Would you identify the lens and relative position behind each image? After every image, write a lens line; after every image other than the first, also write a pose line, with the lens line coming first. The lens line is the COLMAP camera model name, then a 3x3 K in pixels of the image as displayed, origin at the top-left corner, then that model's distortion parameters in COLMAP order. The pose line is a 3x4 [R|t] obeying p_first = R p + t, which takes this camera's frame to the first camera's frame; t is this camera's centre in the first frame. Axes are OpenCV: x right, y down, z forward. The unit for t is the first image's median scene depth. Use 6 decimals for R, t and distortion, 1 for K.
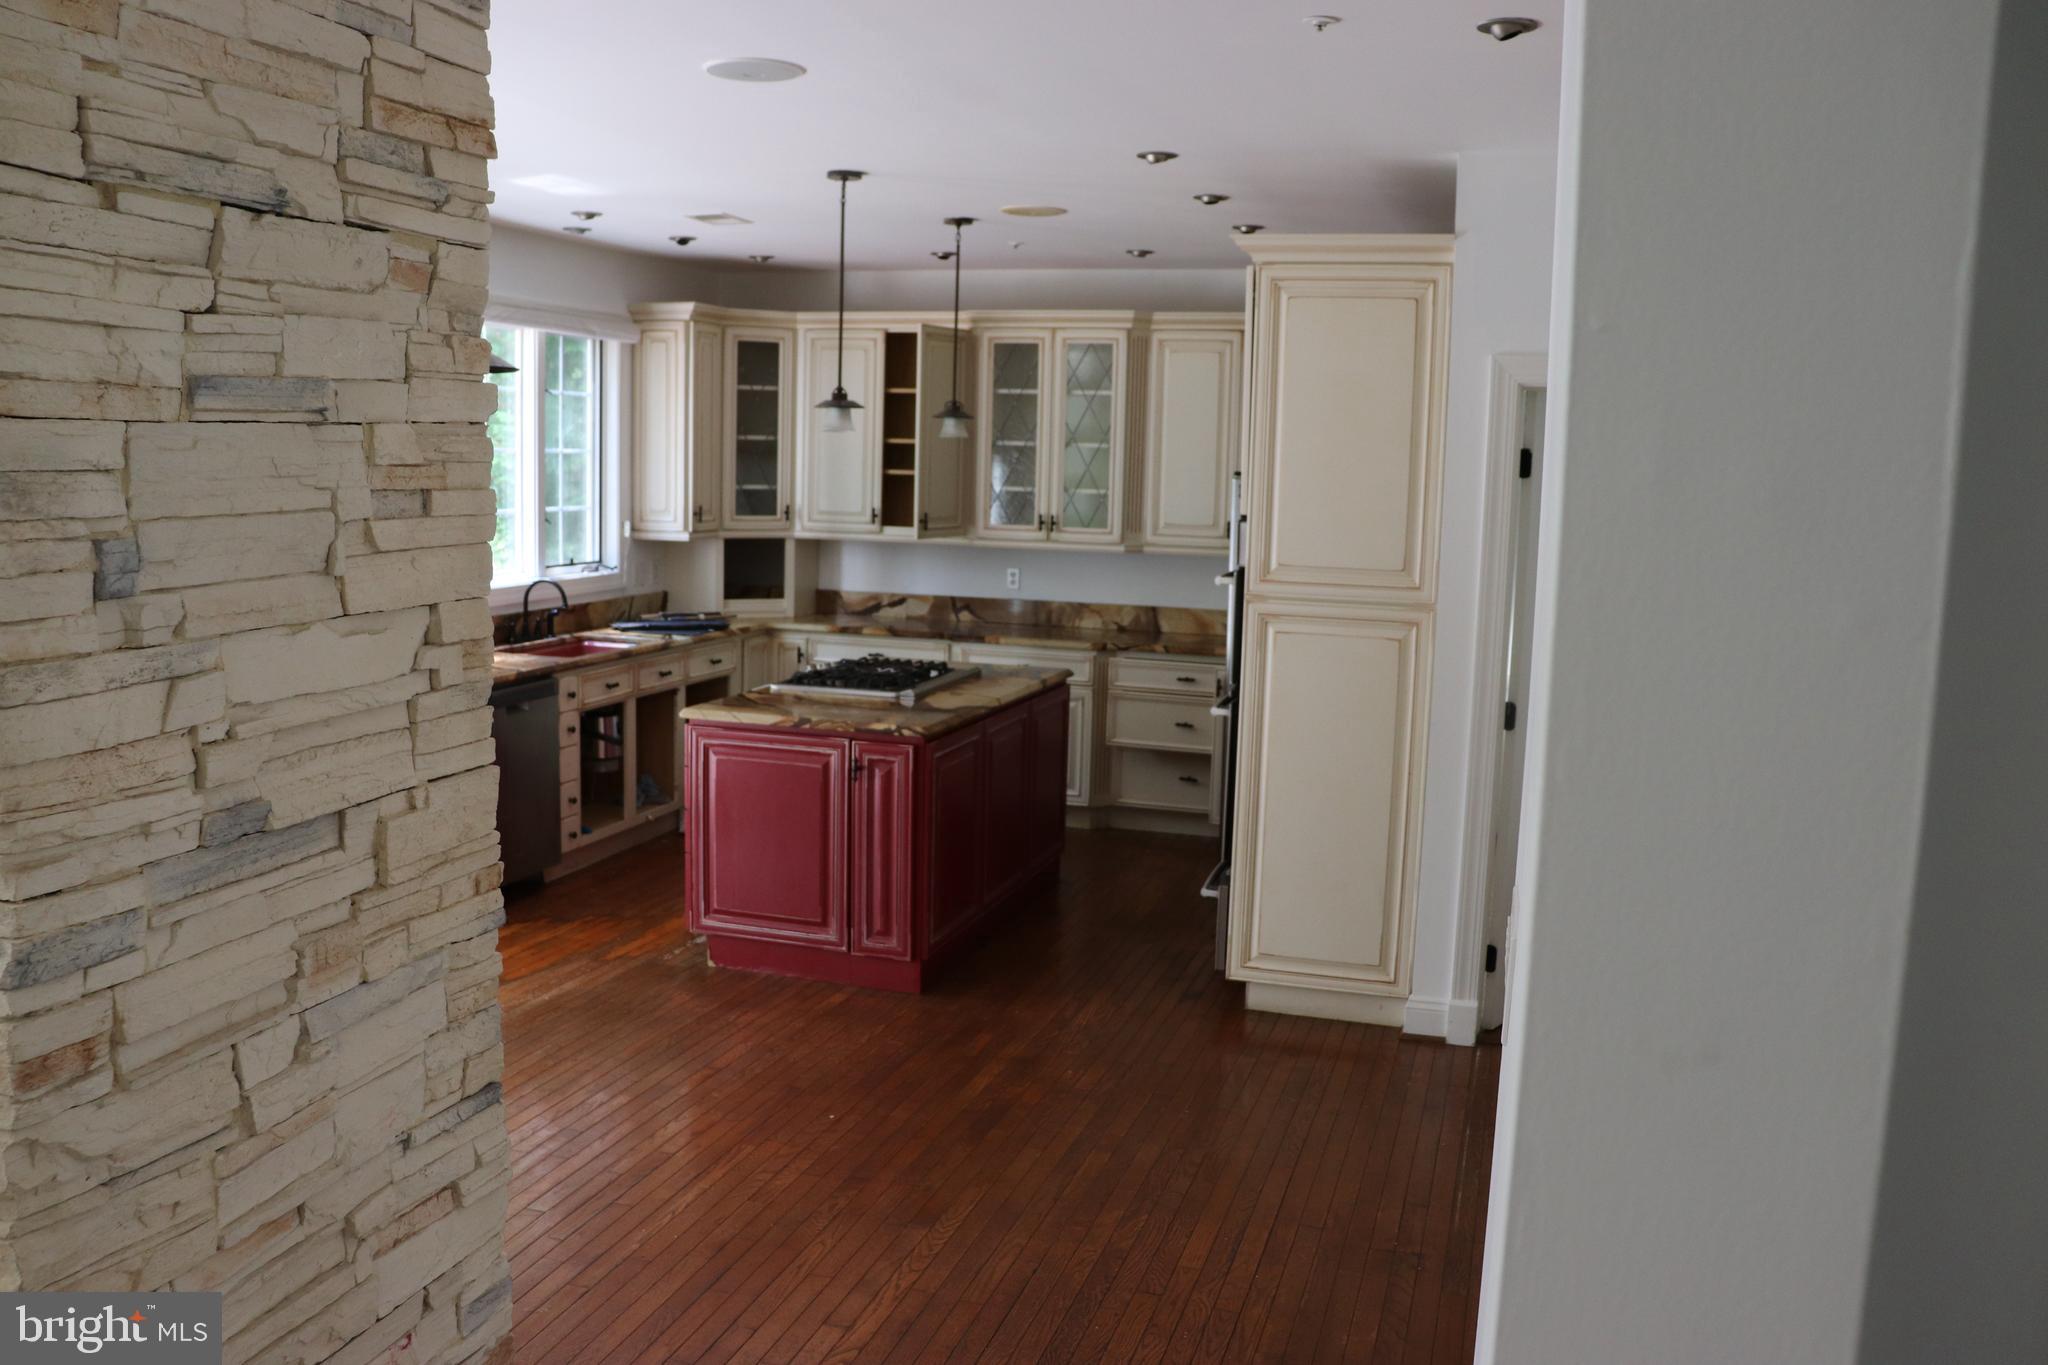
lens RADIAL K [[1691.0, 0, 1034.0], [0, 1691.0, 689.5], [0, 0, 1]] dist [-0.156276, 0.122992]
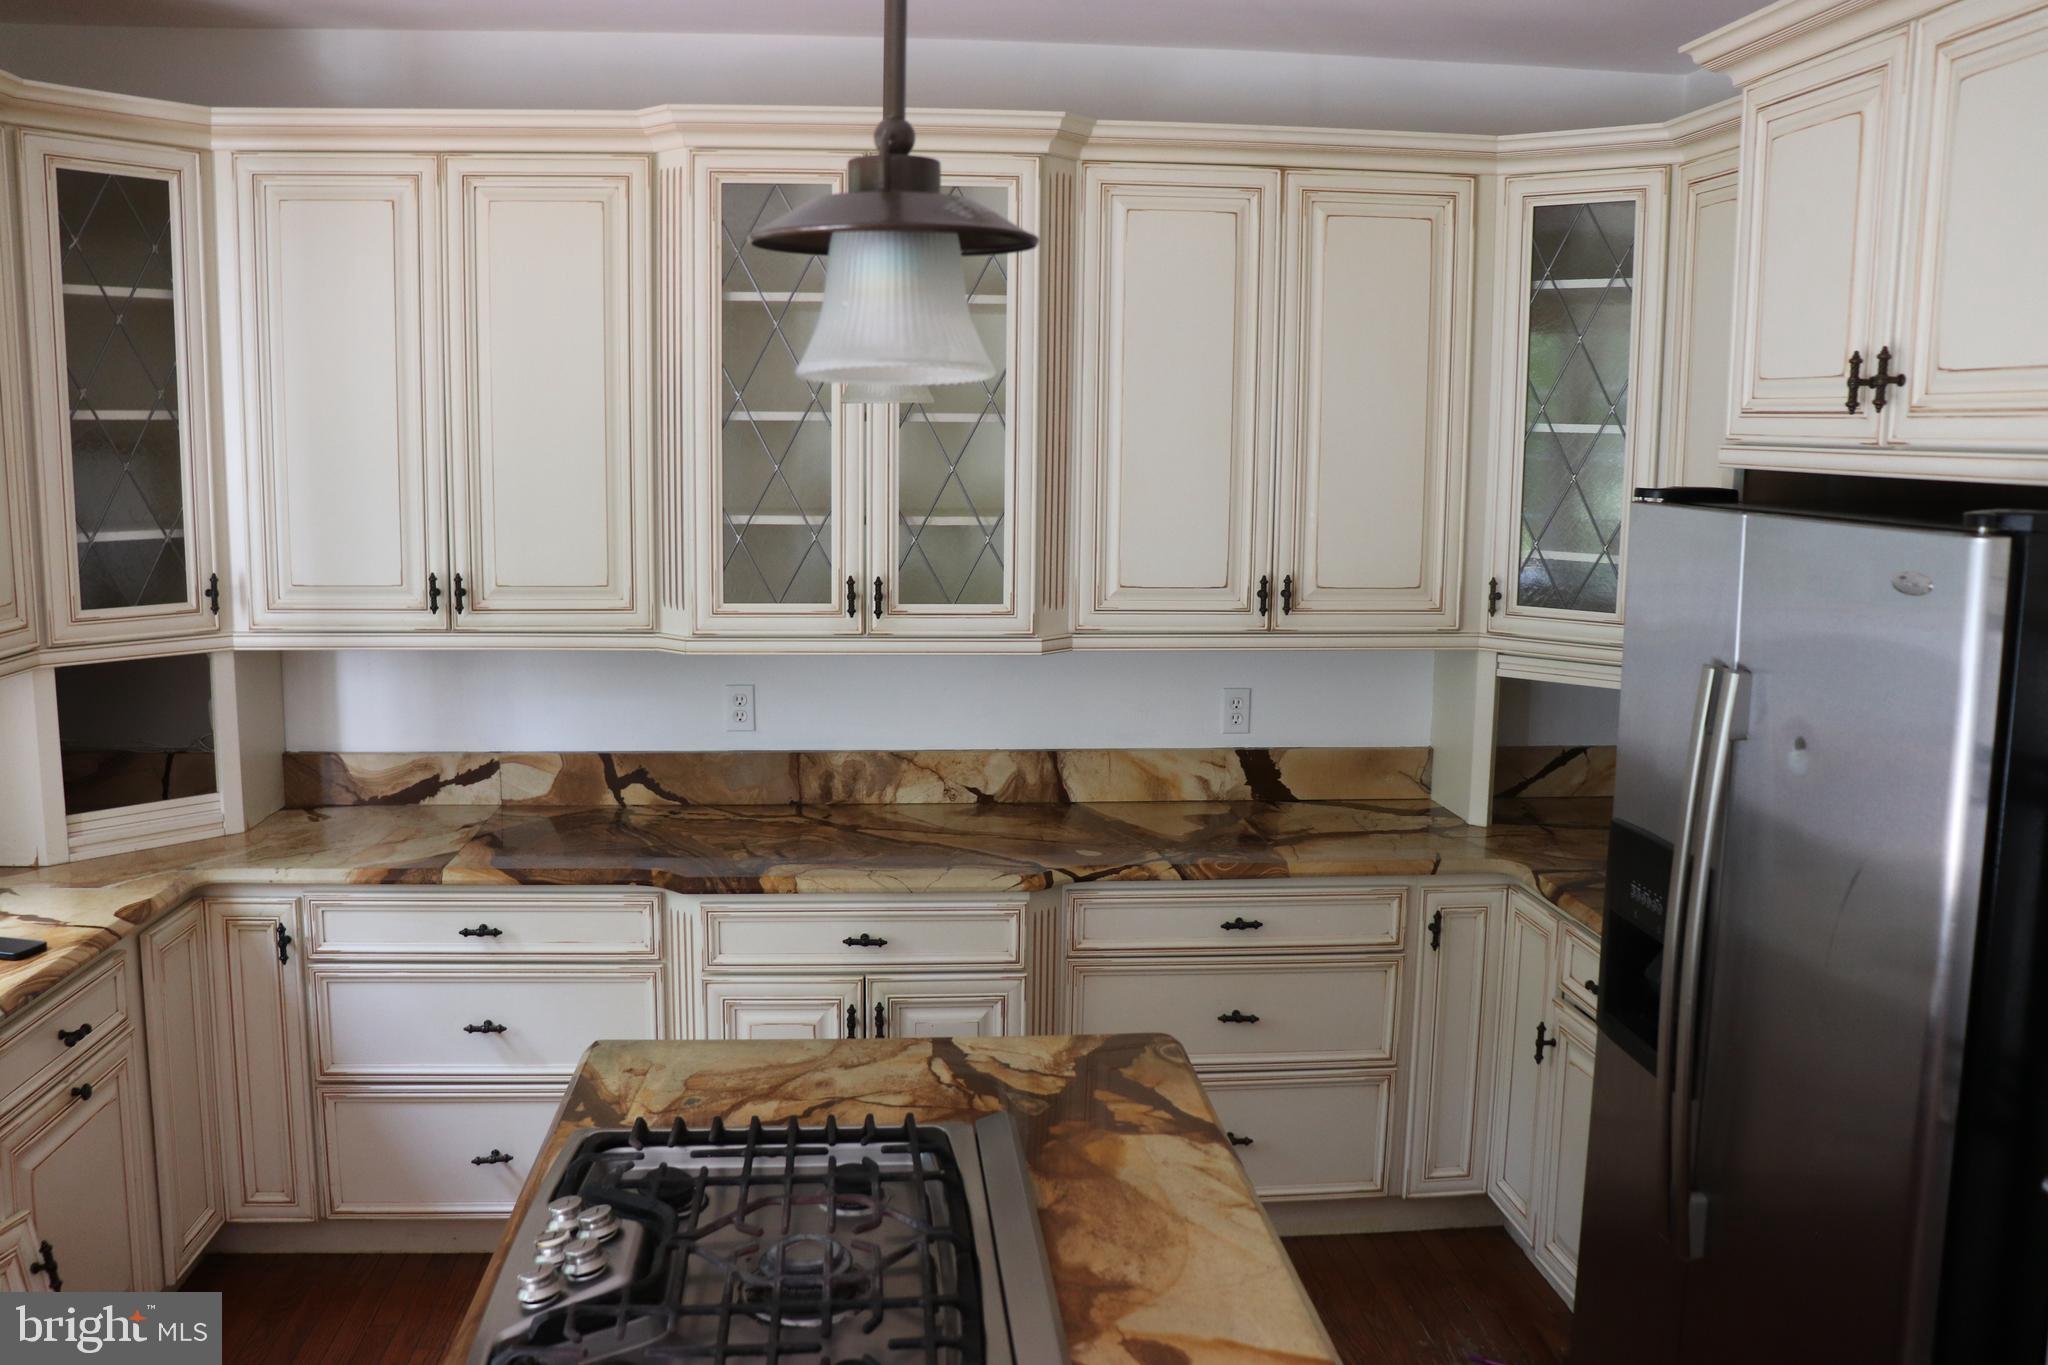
lens RADIAL K [[1691.0, 0, 1017.0], [0, 1691.0, 691.8], [0, 0, 1]] dist [-0.156276, 0.122992]
pose [[0.926840, -0.072517, 0.368386, -0.114015], [0.063753, 0.997319, 0.035923, -0.083165], [-0.370004, -0.009809, 0.928978, 0.550377]]
